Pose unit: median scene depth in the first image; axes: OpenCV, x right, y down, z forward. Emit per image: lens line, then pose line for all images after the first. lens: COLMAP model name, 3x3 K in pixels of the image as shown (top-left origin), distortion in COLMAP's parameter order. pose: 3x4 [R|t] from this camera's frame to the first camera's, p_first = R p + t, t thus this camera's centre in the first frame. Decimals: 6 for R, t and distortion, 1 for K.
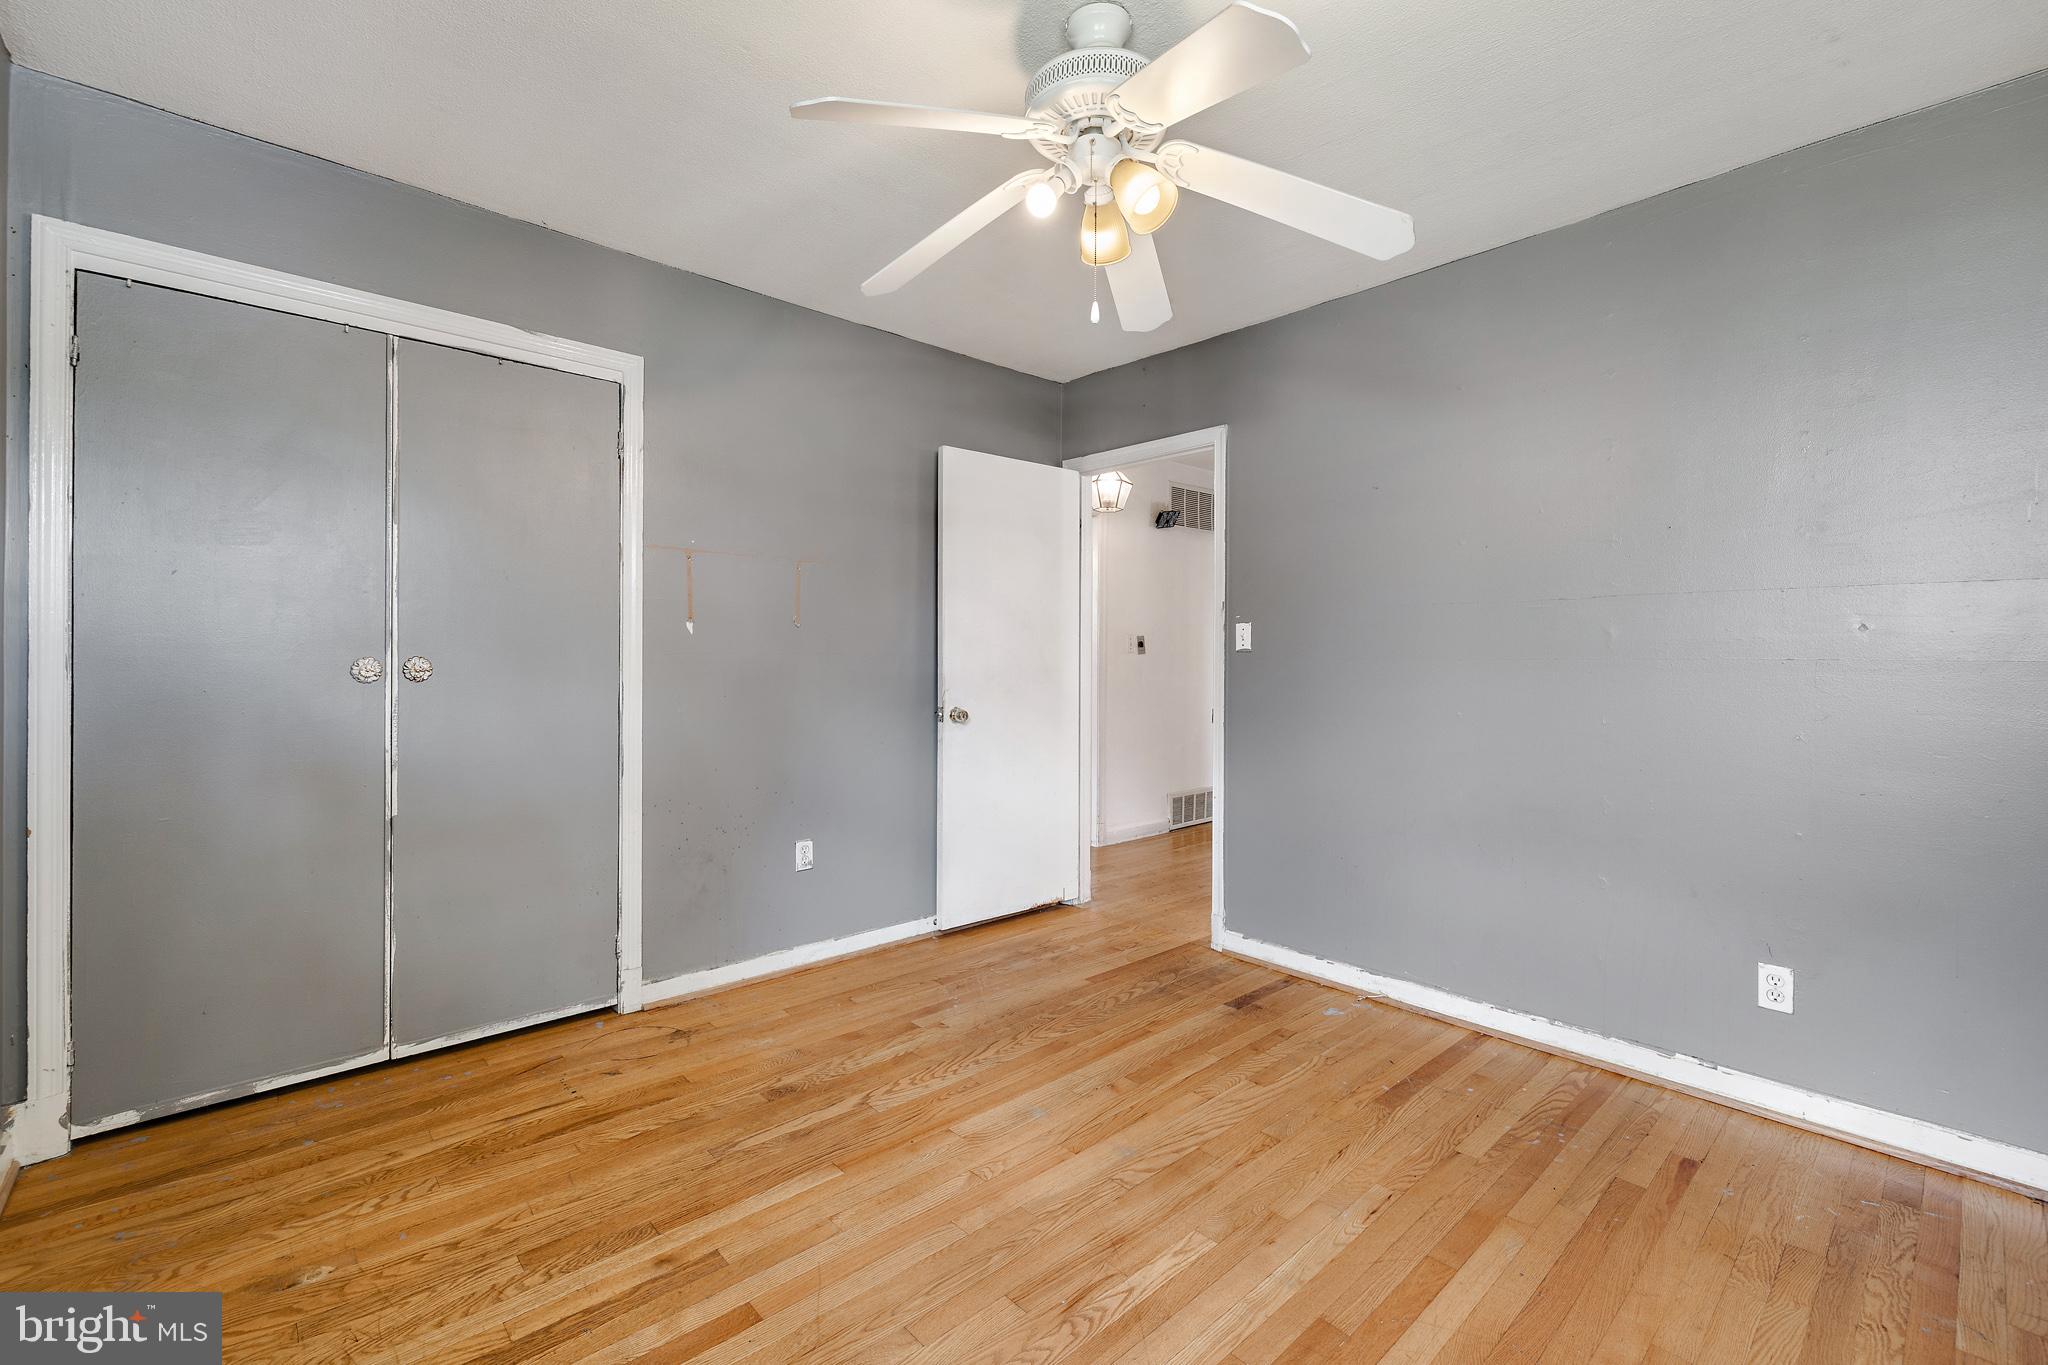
lens RADIAL K [[862.5, 0, 1017.0], [0, 862.5, 662.5], [0, 0, 1]] dist [0.002475, 0.000189]
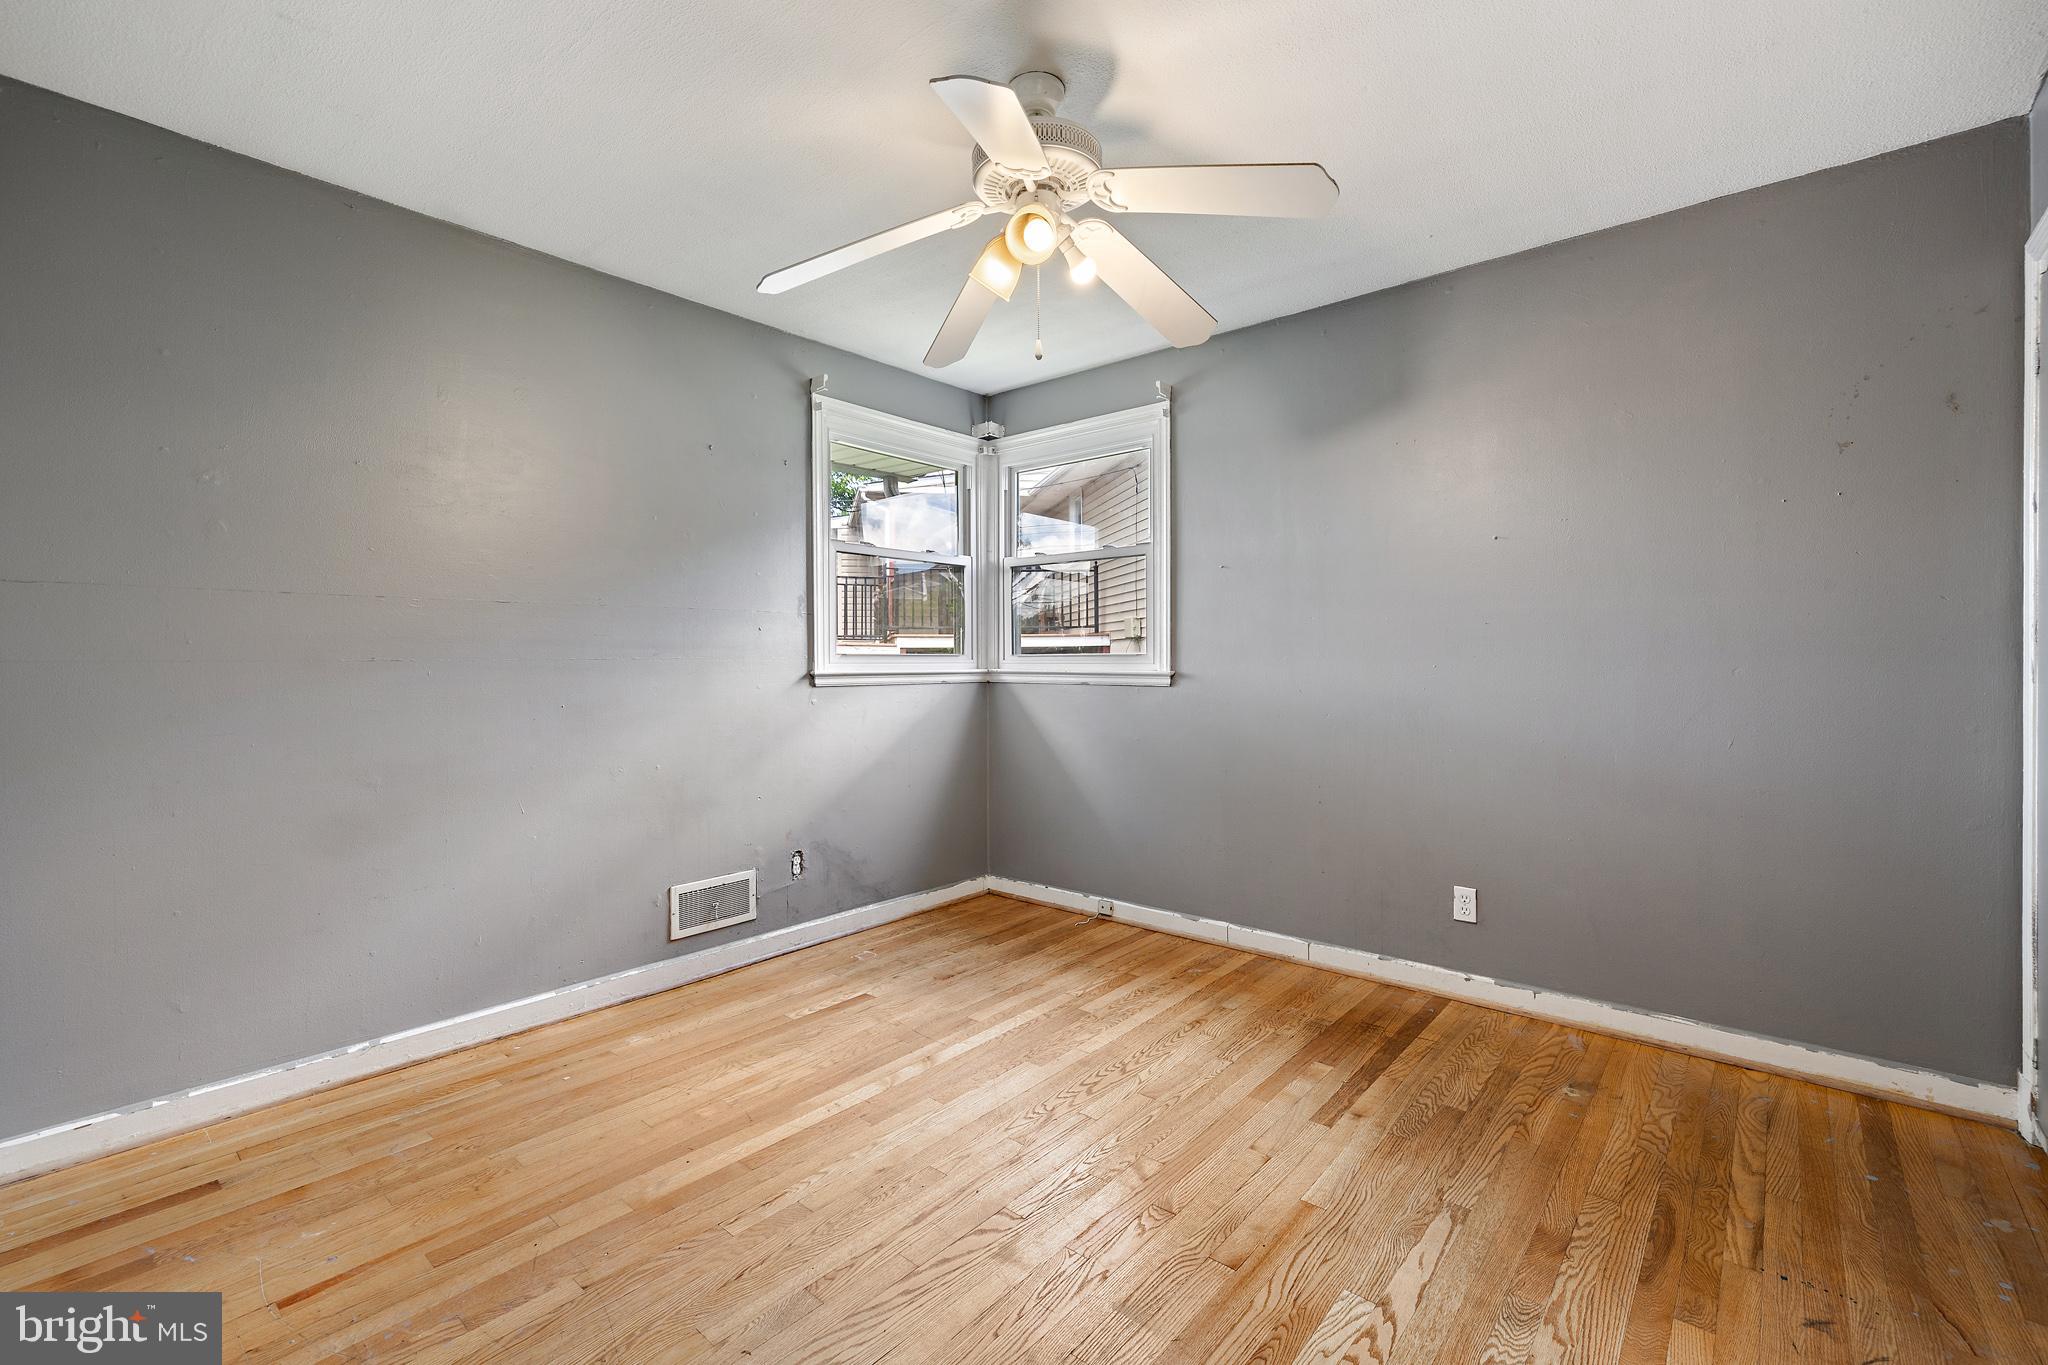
lens RADIAL K [[862.5, 0, 1017.0], [0, 862.5, 662.5], [0, 0, 1]] dist [0.002475, 0.000189]
pose [[-0.993289, -0.004584, -0.115570, 0.223501], [-0.004925, 0.999984, 0.002667, -0.003029], [0.115556, 0.003218, -0.993296, 1.900142]]
